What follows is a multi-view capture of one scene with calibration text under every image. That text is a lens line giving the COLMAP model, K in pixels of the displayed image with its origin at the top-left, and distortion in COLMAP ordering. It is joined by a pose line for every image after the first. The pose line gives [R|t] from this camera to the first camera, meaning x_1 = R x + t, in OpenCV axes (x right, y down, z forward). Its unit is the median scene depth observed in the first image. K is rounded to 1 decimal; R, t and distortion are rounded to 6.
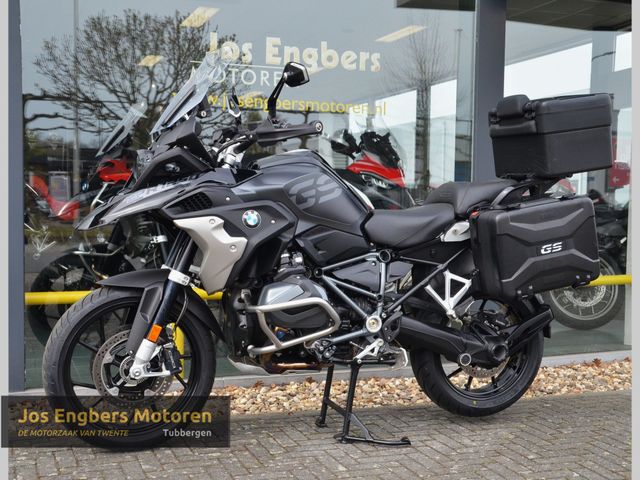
lens RADIAL K [[808.9, 0, 320.0], [0, 808.9, 240.0], [0, 0, 1]] dist [-0.013878, -0.011969]
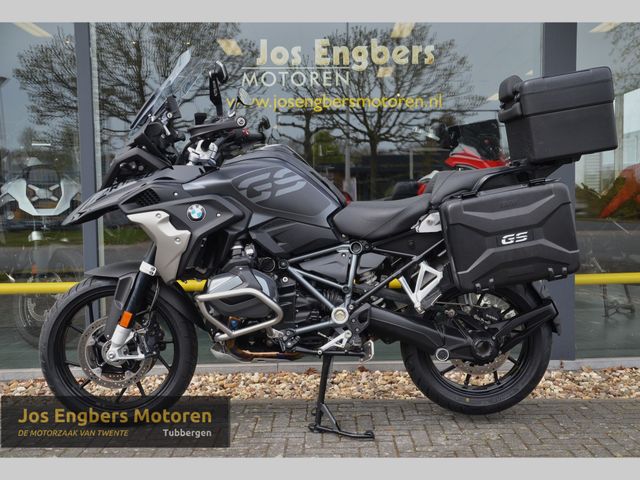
lens RADIAL K [[749.9, 0, 320.0], [0, 749.9, 240.0], [0, 0, 1]] dist [0.008421, 0.051410]
pose [[0.954024, -0.008043, -0.299621, 0.325767], [0.009675, 0.999945, 0.003964, 0.006438], [0.299573, -0.006680, 0.954050, 0.107625]]
